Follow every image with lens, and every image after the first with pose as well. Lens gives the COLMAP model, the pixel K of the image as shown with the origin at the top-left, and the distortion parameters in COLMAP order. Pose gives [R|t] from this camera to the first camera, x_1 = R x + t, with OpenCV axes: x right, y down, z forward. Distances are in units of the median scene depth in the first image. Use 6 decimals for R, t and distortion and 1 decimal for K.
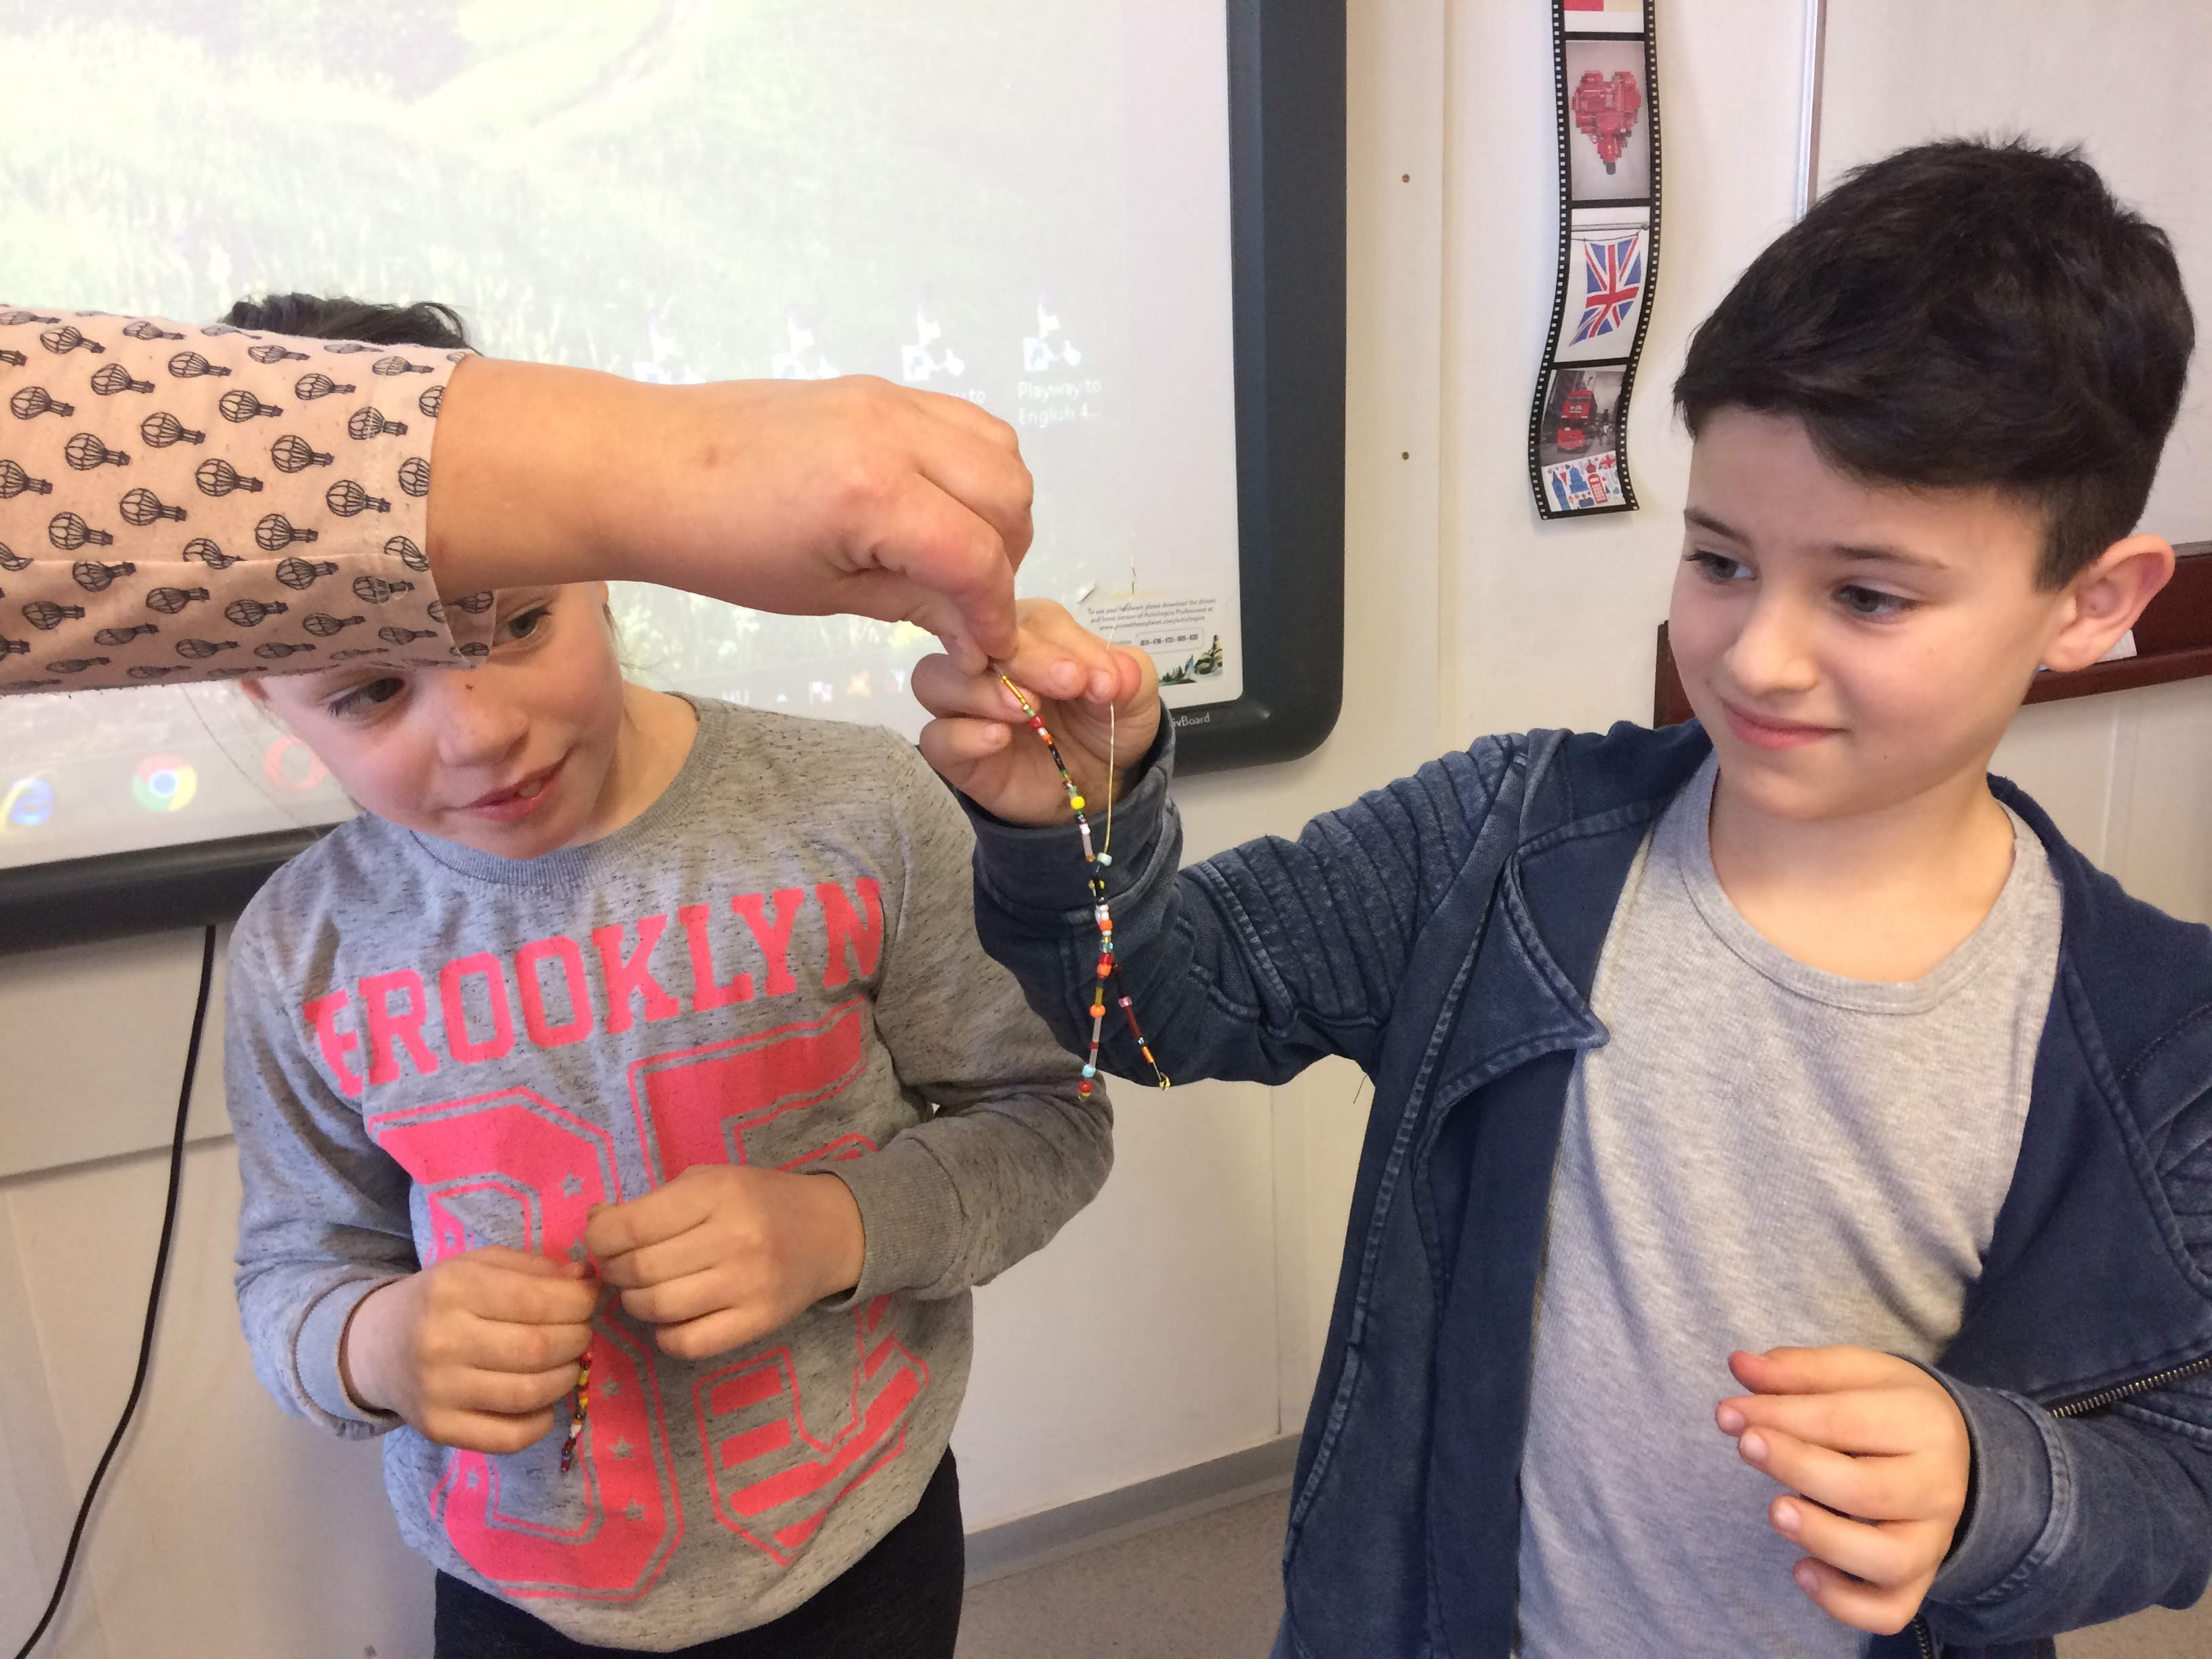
lens RADIAL K [[1877.0, 0, 1119.2], [0, 1877.0, 834.5], [0, 0, 1]] dist [0.123219, -0.179344]
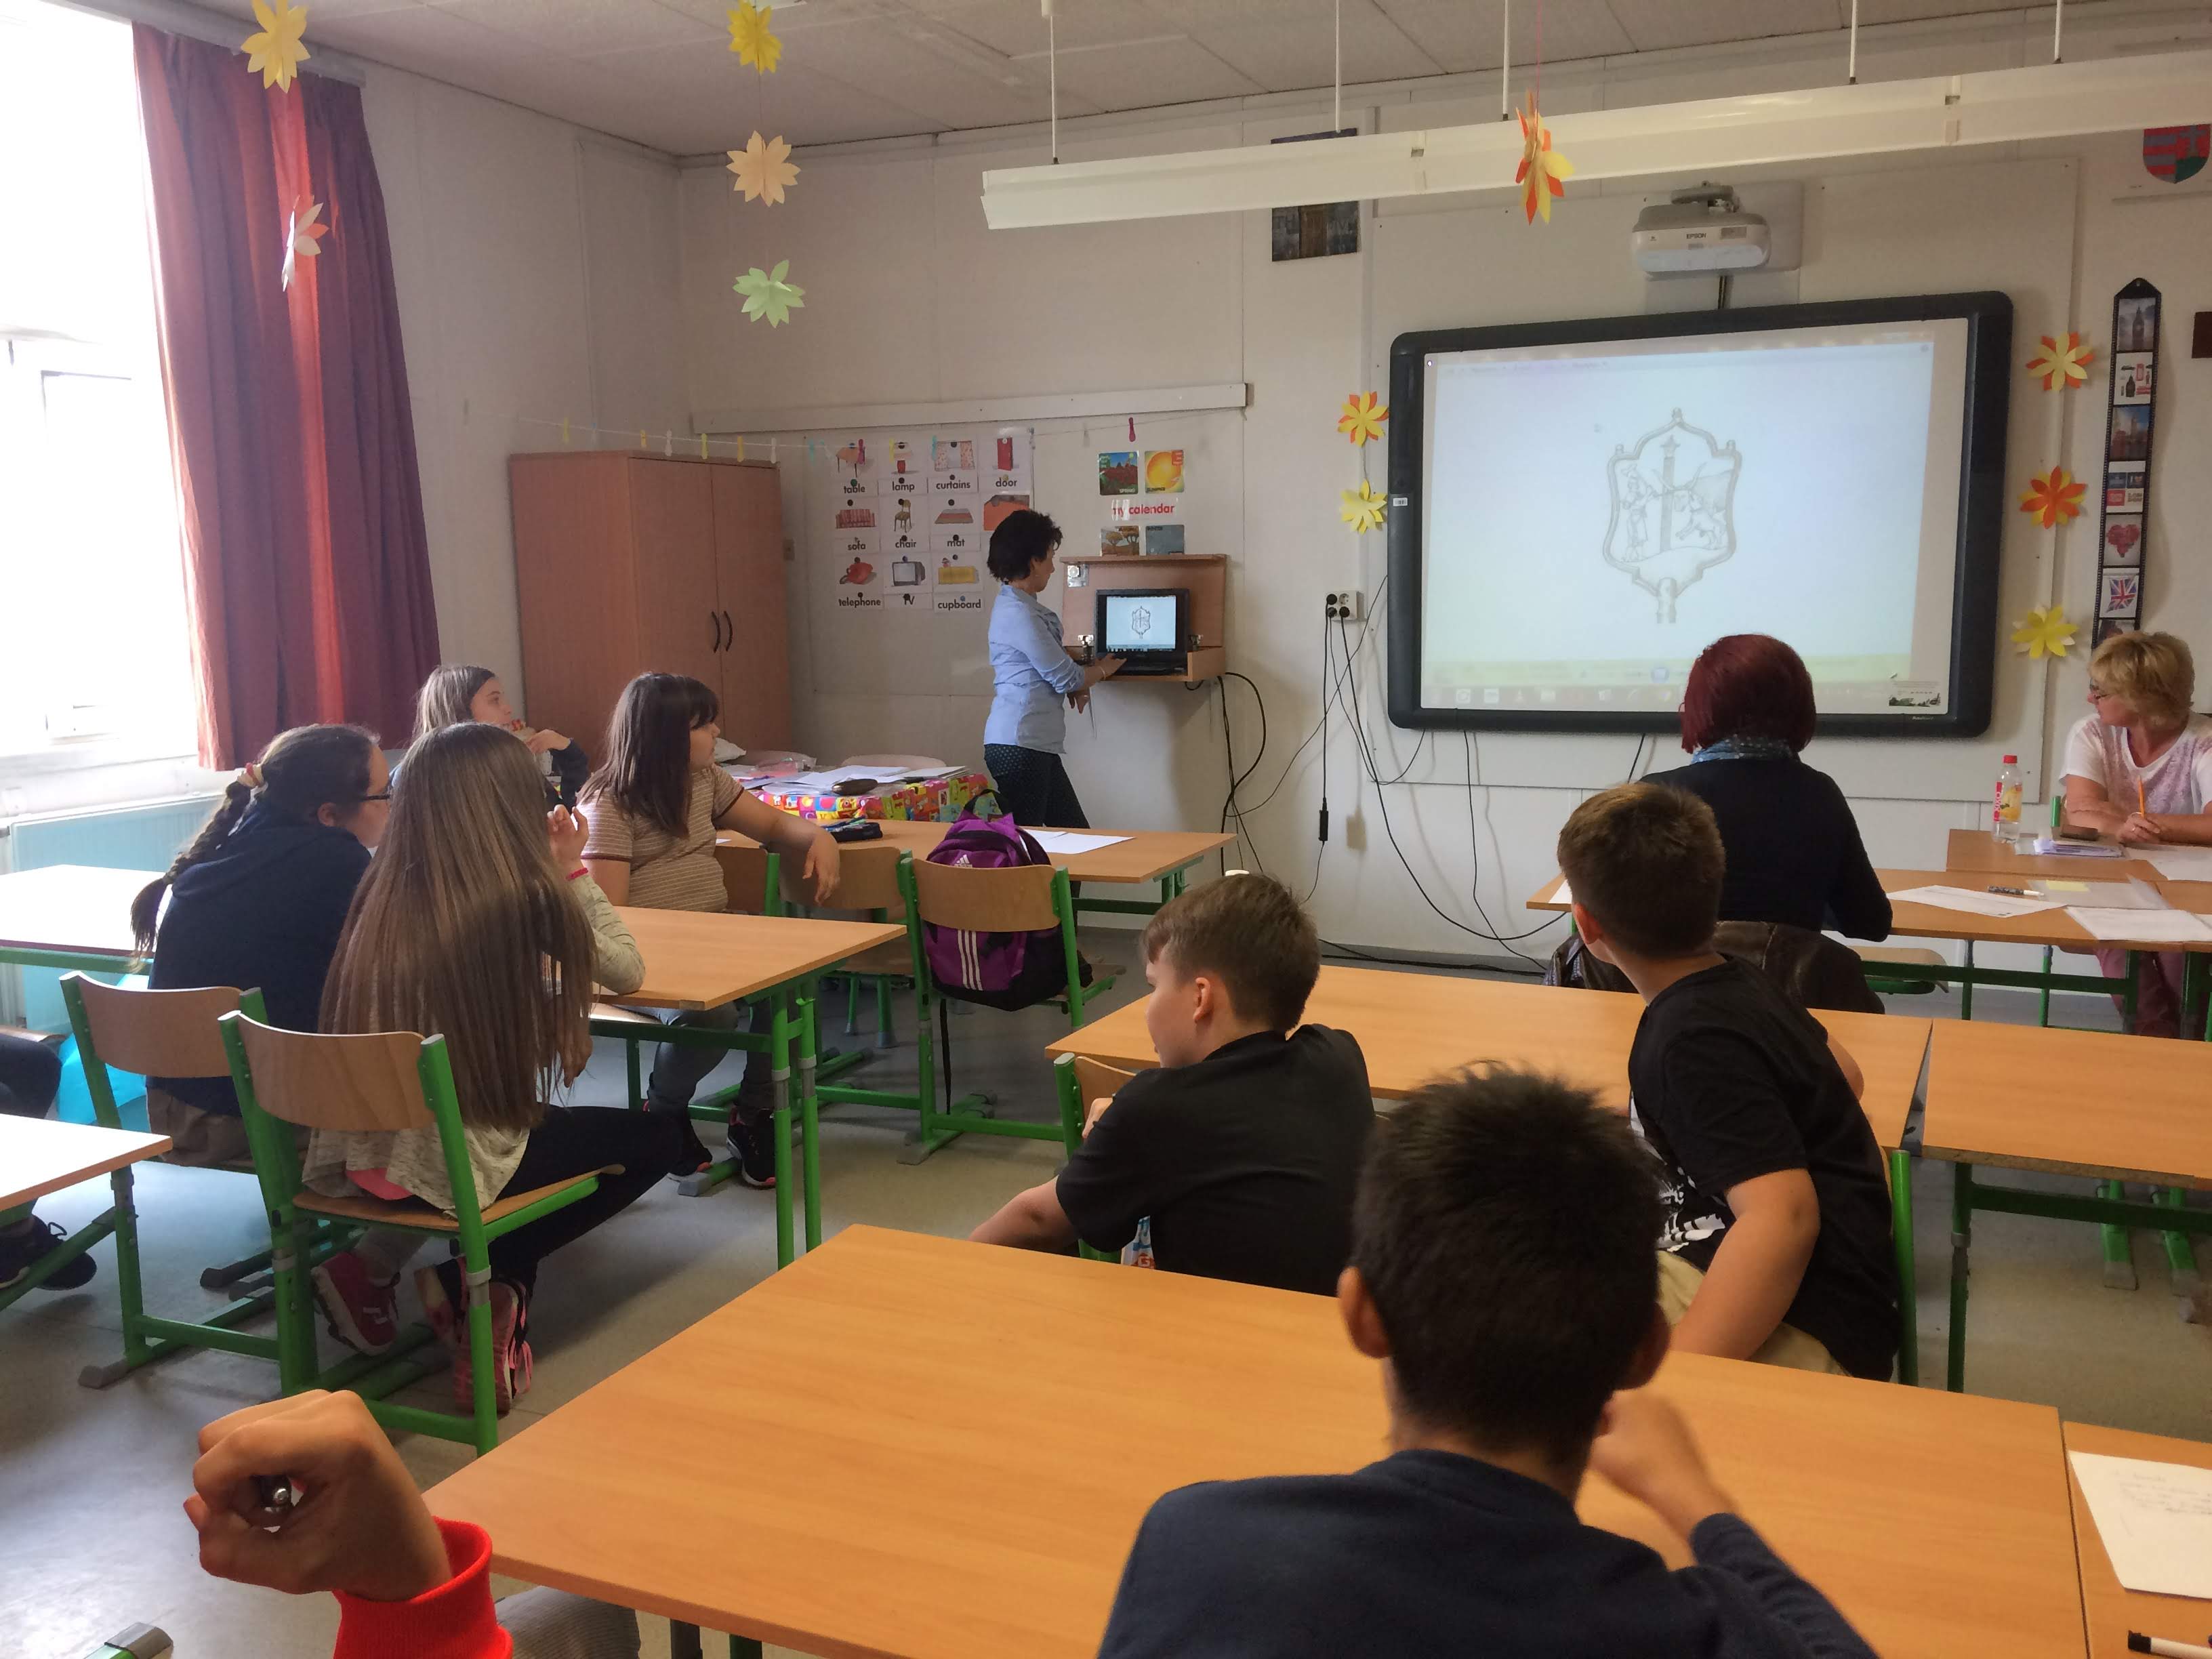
lens RADIAL K [[1877.0, 0, 1119.2], [0, 1877.0, 834.5], [0, 0, 1]] dist [0.123219, -0.179344]
pose [[0.688109, 0.131130, -0.713660, 1.395341], [-0.215785, 0.976018, -0.028722, 0.507775], [0.692779, 0.173761, 0.699903, -2.136198]]
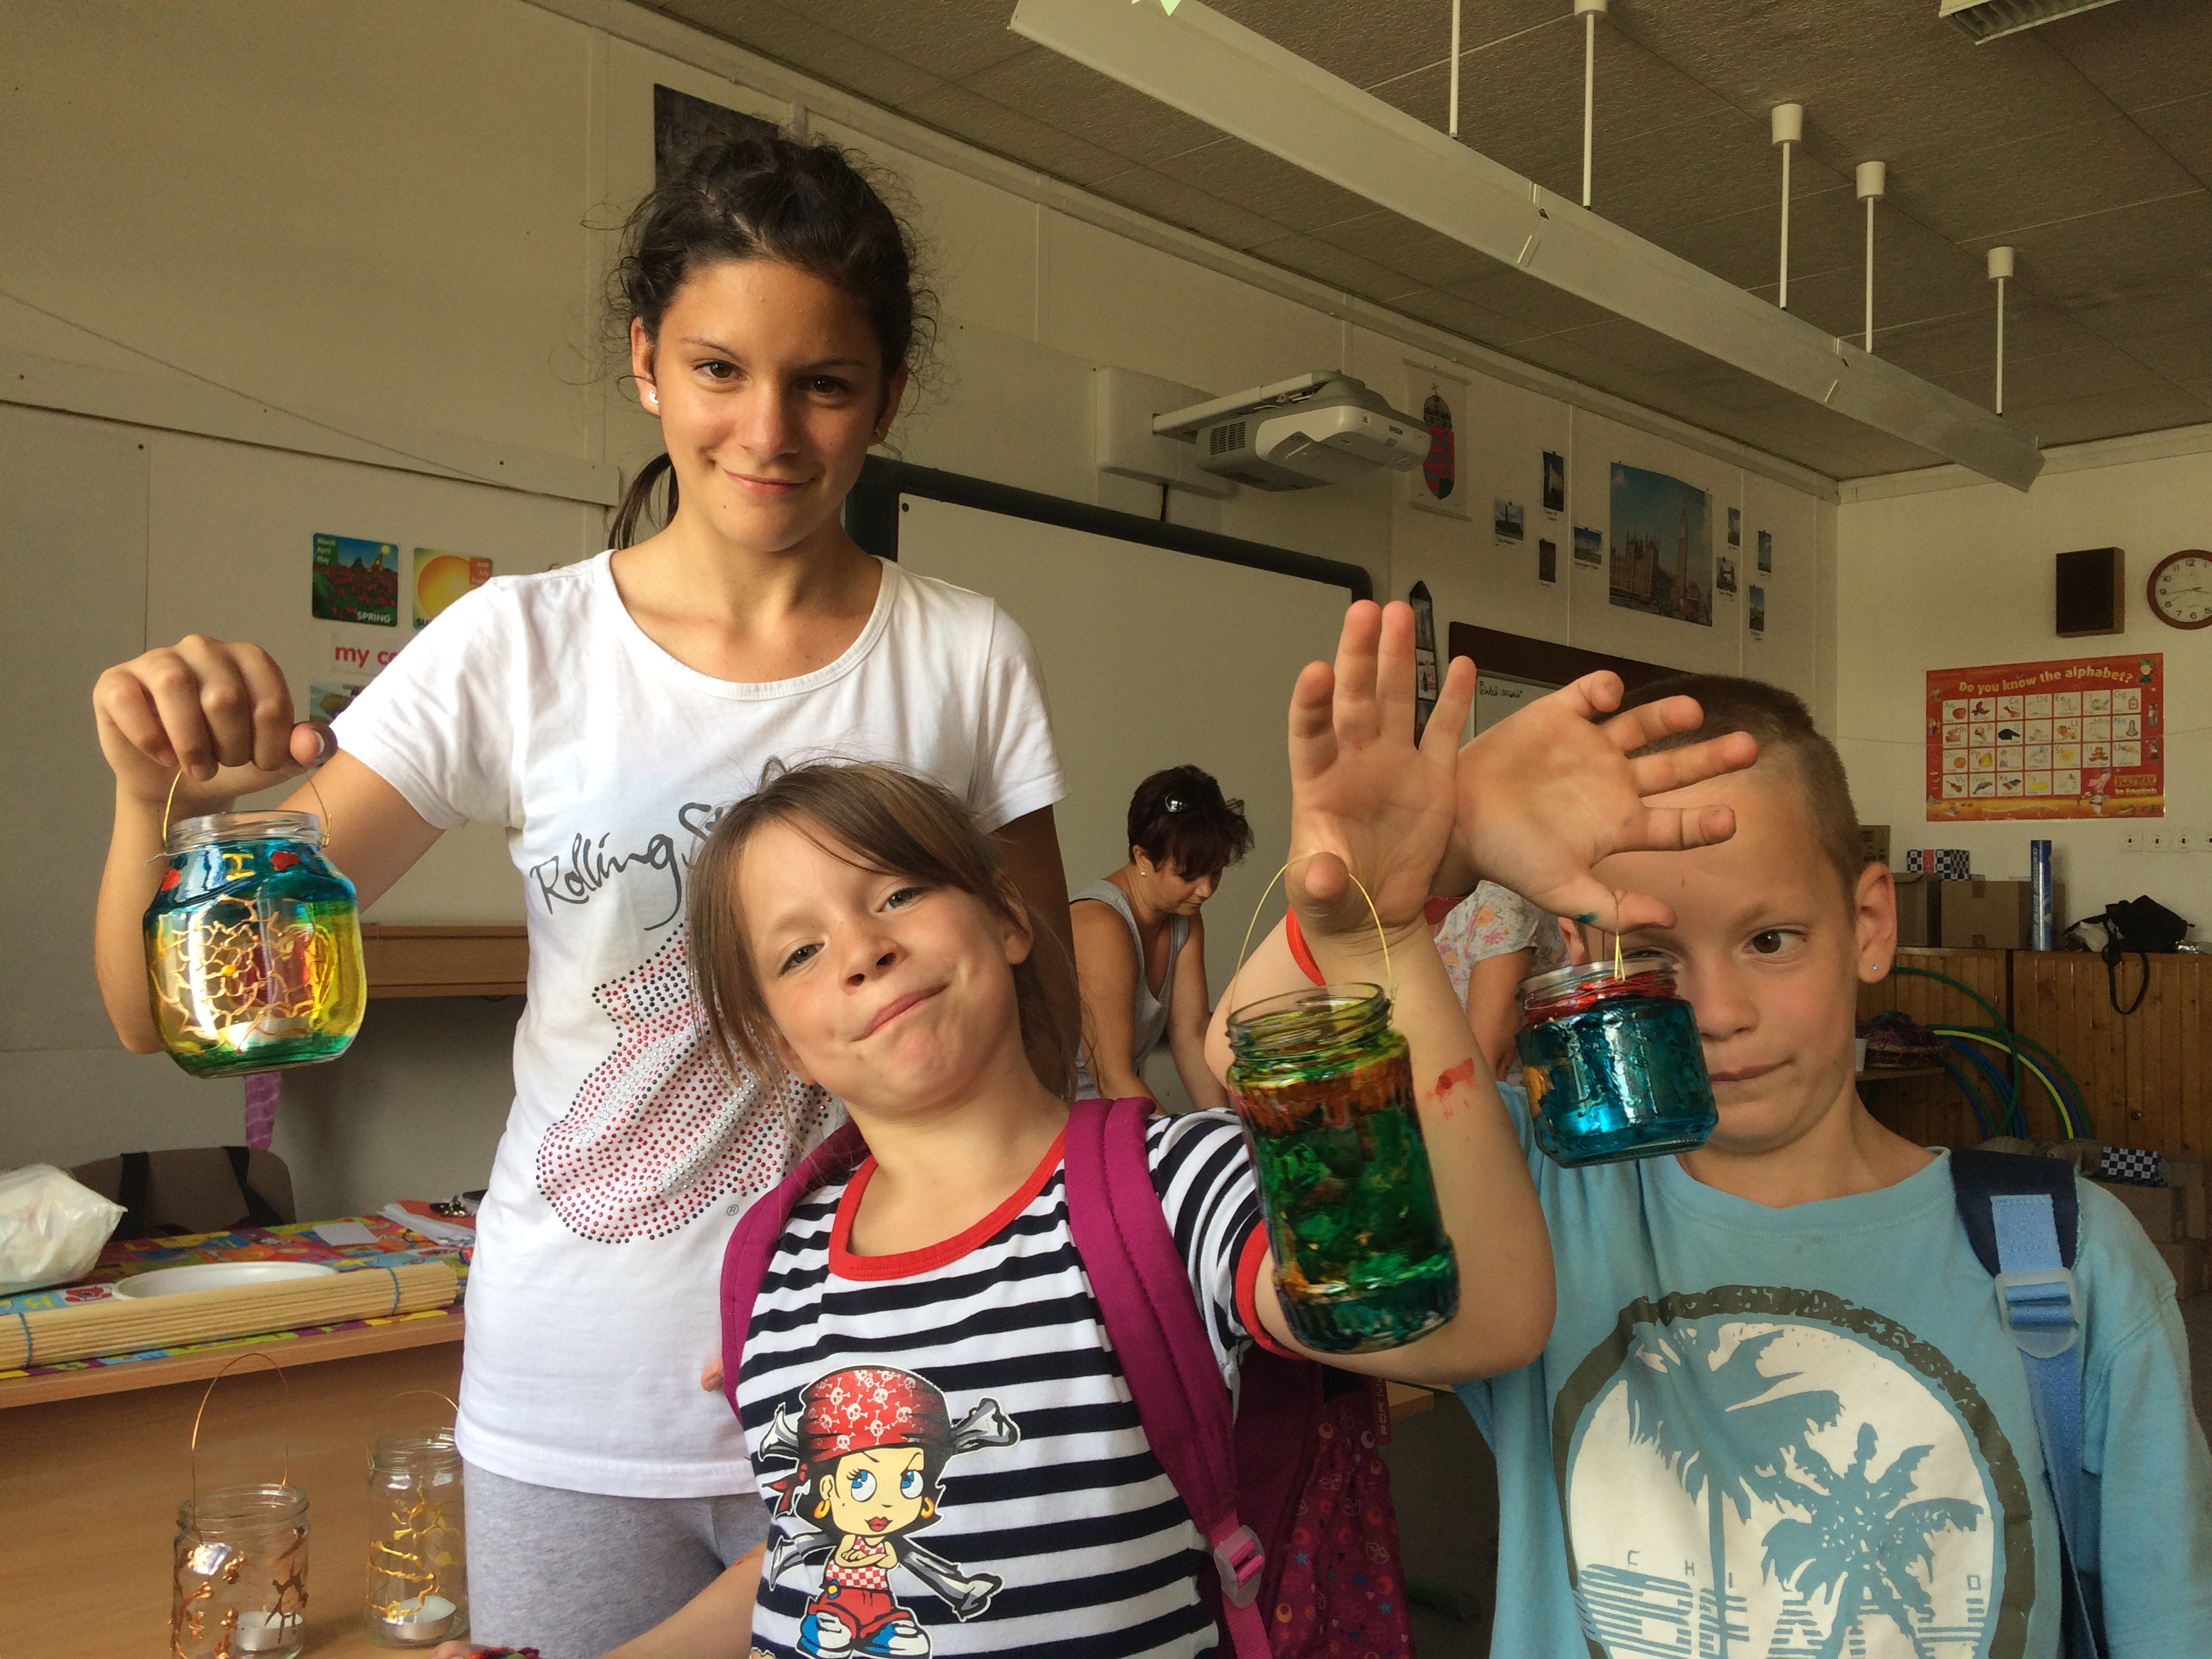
lens RADIAL K [[1877.0, 0, 1119.2], [0, 1877.0, 834.5], [0, 0, 1]] dist [0.123219, -0.179344]
pose [[0.927223, 0.065594, 0.368720, -1.318701], [0.058107, 0.947423, -0.314665, 0.557981], [-0.369974, 0.313190, 0.874661, -1.462384]]
